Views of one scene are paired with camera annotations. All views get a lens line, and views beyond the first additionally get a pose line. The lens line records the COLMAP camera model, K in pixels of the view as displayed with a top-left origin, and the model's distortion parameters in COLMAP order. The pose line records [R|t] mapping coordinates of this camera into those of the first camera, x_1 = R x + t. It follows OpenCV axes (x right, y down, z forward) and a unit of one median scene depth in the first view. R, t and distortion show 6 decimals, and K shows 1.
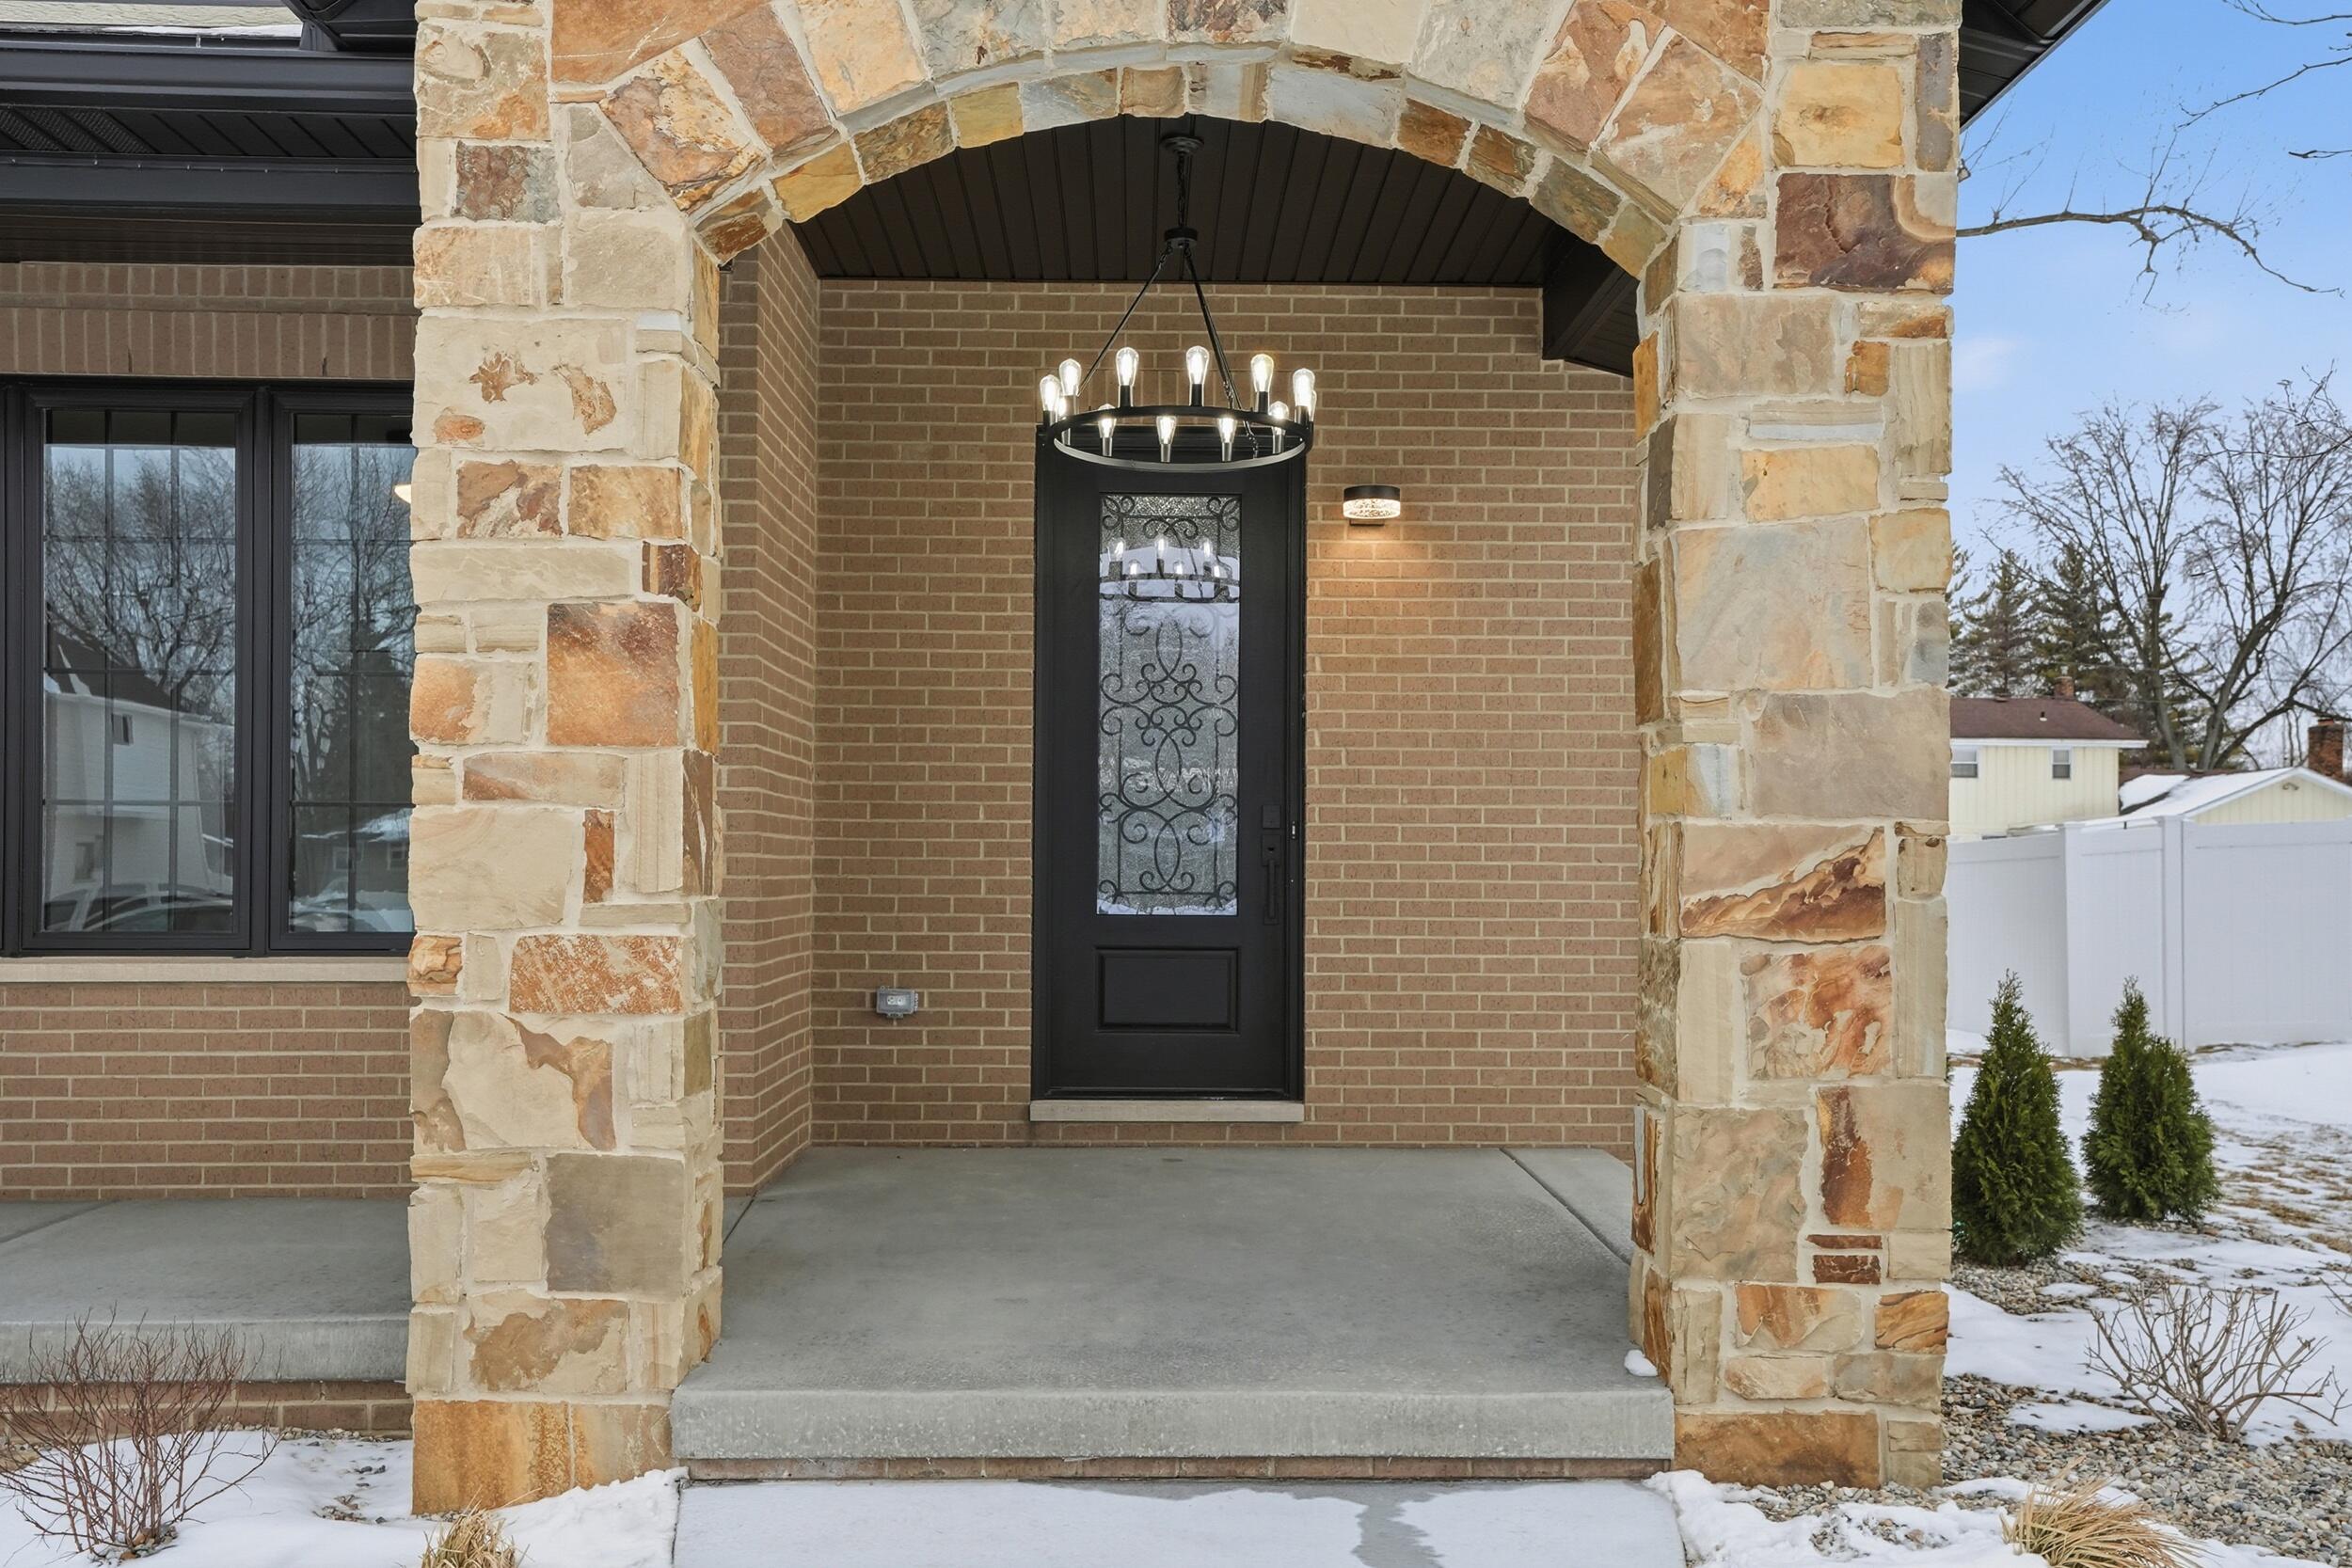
lens RADIAL K [[1971.2, 0, 1174.6], [0, 1971.2, 786.3], [0, 0, 1]] dist [0.016914, 0.006074]
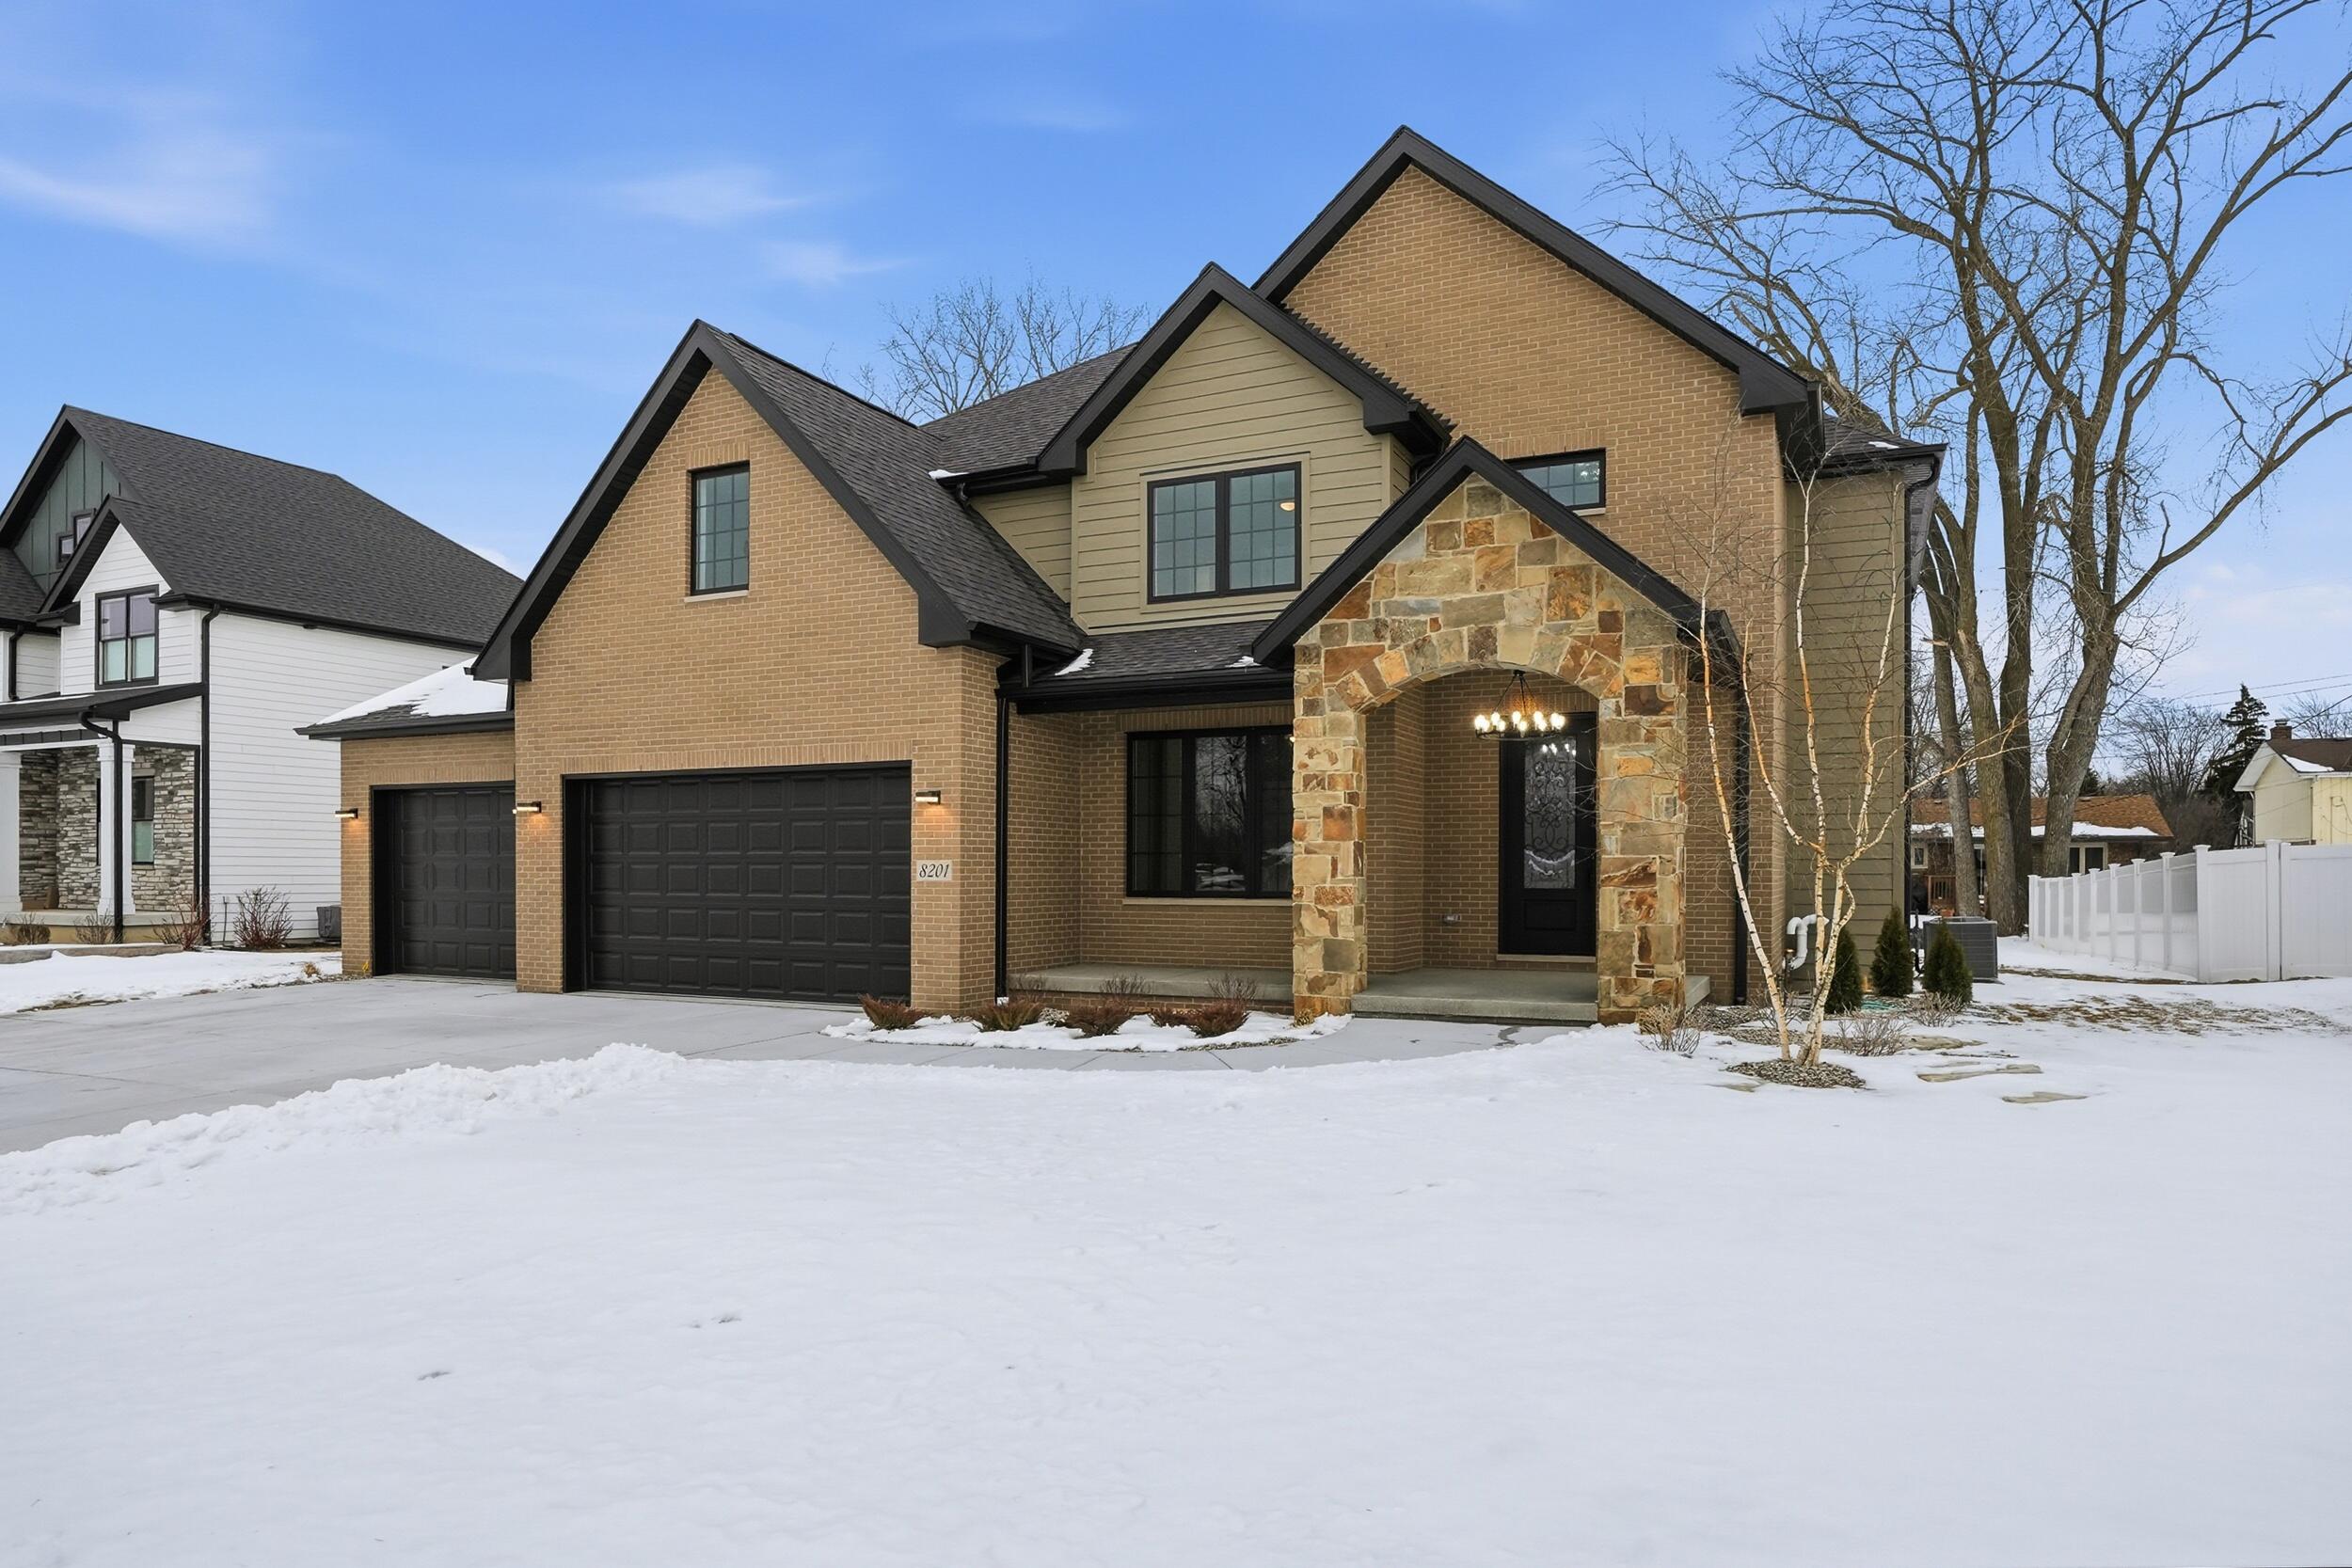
lens RADIAL K [[1404.6, 0, 1162.8], [0, 1404.6, 868.2], [0, 0, 1]] dist [0.001209, -0.000005]
pose [[0.886678, -0.005696, -0.462352, 0.761273], [0.002442, 0.999968, -0.007637, 0.059796], [0.462381, 0.005643, 0.886664, -1.805233]]
